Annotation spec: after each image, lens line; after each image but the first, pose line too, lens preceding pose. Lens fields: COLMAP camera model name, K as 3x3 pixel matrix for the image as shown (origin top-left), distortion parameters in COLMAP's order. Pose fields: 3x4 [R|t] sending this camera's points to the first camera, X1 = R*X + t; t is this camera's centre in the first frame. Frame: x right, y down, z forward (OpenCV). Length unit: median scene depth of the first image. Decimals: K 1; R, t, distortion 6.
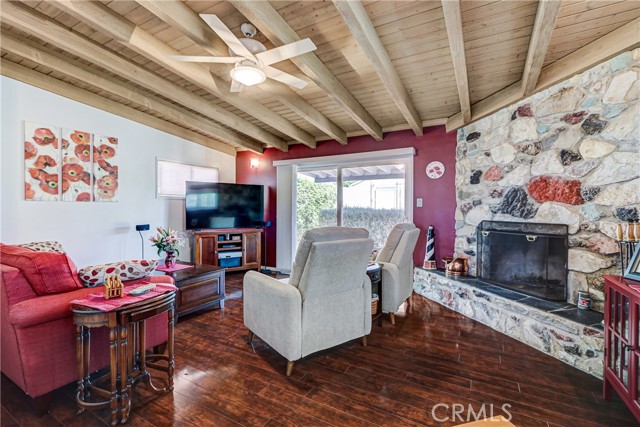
lens RADIAL K [[294.5, 0, 316.2], [0, 294.5, 211.7], [0, 0, 1]] dist [0.001259, -0.001044]
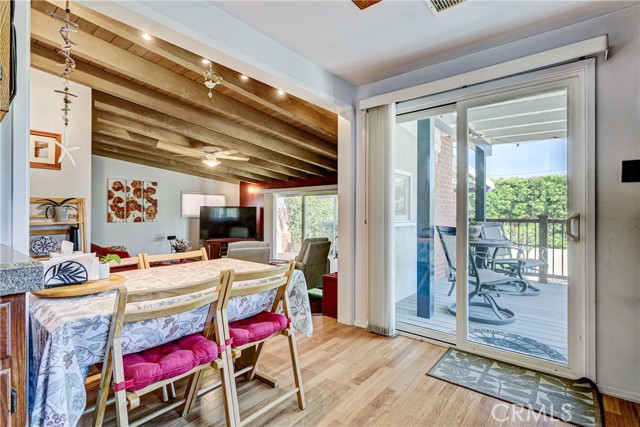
lens RADIAL K [[323.8, 0, 323.0], [0, 323.8, 211.1], [0, 0, 1]] dist [0.003263, -0.000799]
pose [[0.986328, -0.001814, -0.164785, 0.555912], [-0.000113, 0.999932, -0.011681, -0.076794], [0.164795, 0.011540, 0.986260, -0.647720]]
